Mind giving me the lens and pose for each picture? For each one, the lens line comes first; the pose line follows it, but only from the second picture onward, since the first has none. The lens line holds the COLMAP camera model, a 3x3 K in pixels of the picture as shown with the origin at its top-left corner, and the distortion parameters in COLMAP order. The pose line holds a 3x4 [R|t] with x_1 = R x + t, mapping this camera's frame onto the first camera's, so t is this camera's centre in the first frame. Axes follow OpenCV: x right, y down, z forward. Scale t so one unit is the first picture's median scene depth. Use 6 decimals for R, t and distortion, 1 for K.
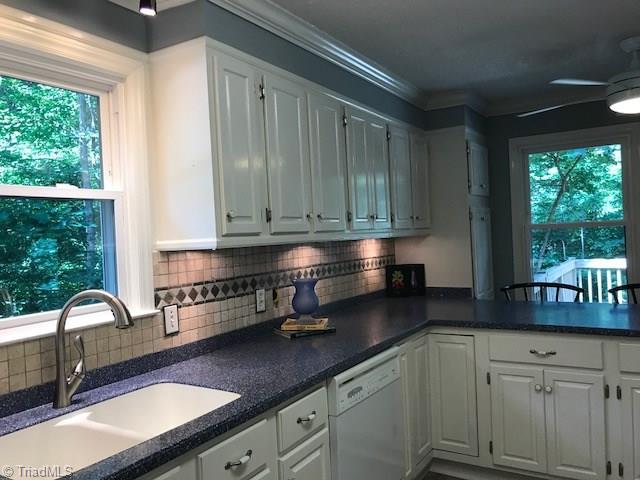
lens RADIAL K [[516.3, 0, 317.9], [0, 516.3, 227.9], [0, 0, 1]] dist [0.049712, -0.093897]
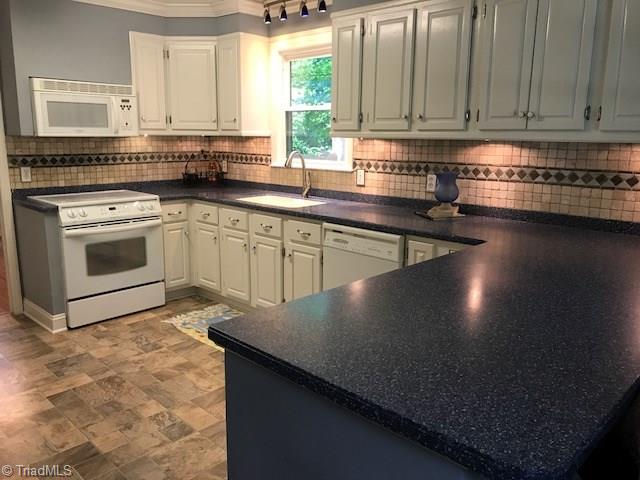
lens RADIAL K [[516.3, 0, 317.9], [0, 516.3, 227.9], [0, 0, 1]] dist [0.049712, -0.093897]
pose [[-0.218277, 0.217048, -0.951444, 1.158710], [0.013030, 0.975514, 0.219550, -0.035210], [0.975800, 0.035525, -0.215761, 0.982386]]
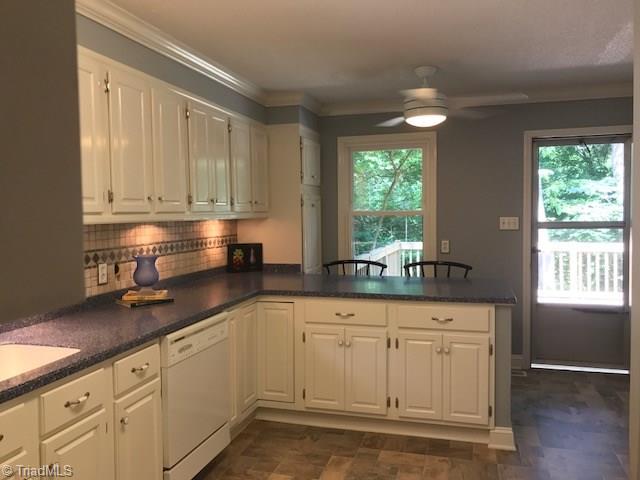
lens RADIAL K [[516.3, 0, 317.9], [0, 516.3, 227.9], [0, 0, 1]] dist [0.049712, -0.093897]
pose [[0.963062, 0.023524, 0.268252, 0.029990], [-0.033485, 0.998907, 0.032619, -0.007079], [-0.267191, -0.040397, 0.962796, -0.170142]]
